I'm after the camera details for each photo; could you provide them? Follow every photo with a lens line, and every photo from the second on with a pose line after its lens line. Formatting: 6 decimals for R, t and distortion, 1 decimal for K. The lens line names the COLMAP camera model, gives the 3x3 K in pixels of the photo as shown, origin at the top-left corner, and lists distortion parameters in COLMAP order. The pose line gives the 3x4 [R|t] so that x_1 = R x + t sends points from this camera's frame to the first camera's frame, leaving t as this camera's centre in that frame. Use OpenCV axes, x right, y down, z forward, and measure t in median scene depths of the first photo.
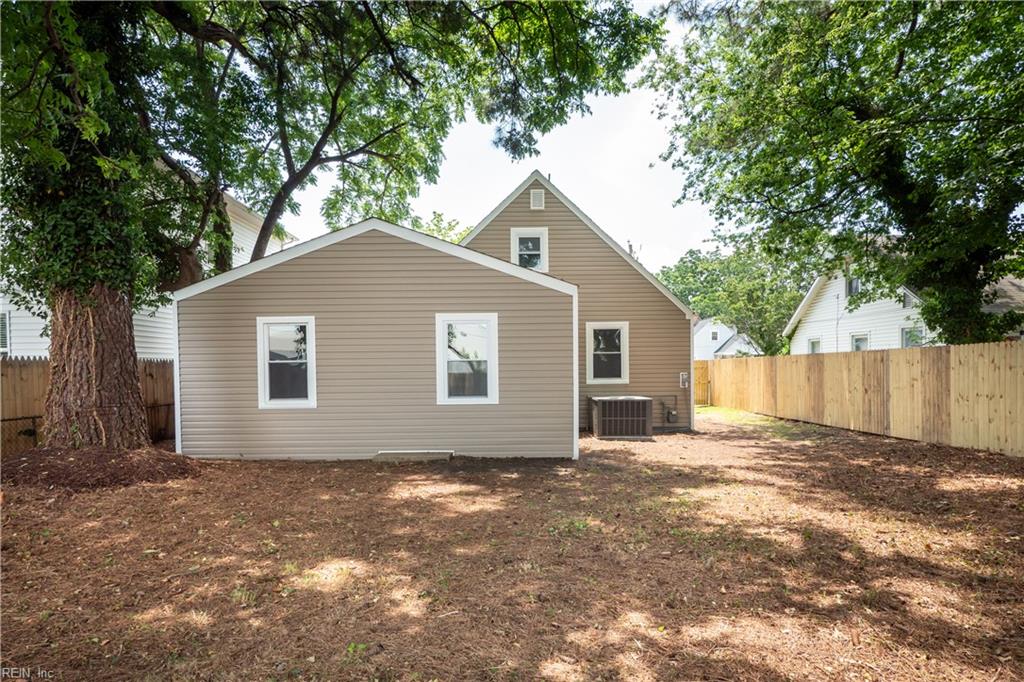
lens RADIAL K [[528.6, 0, 557.3], [0, 528.6, 357.0], [0, 0, 1]] dist [0.000793, 0.000196]
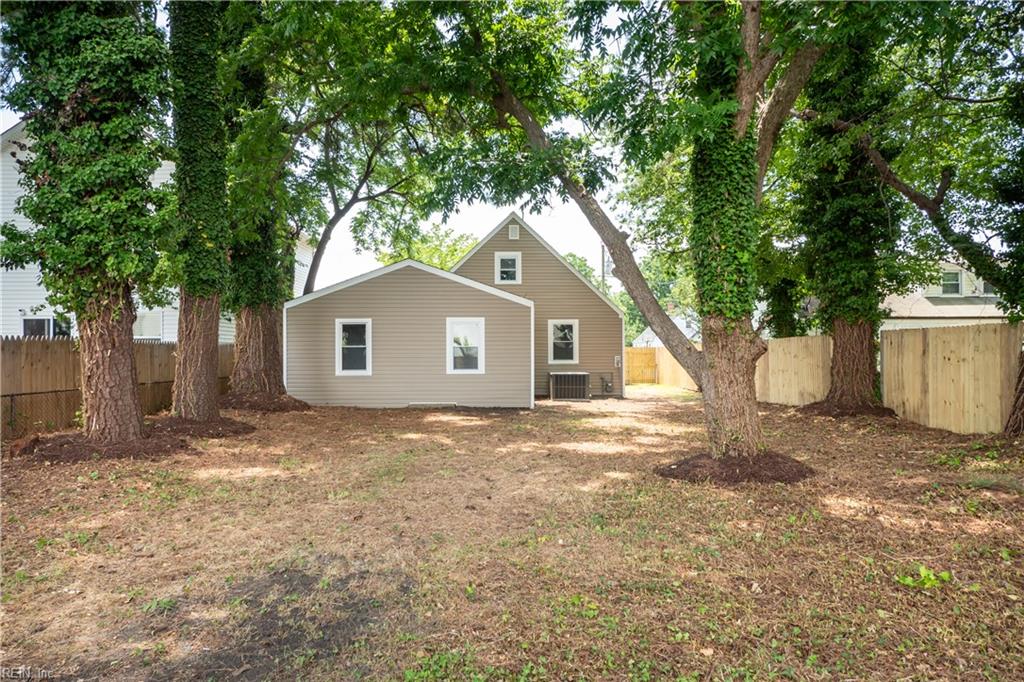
lens RADIAL K [[597.8, 0, 512.0], [0, 597.8, 341.0], [0, 0, 1]] dist [0.001158, -0.000519]
pose [[0.997203, 0.007659, -0.074349, 0.089123], [-0.007547, 0.999970, 0.001795, -0.012628], [0.074361, -0.001229, 0.997231, -0.676621]]
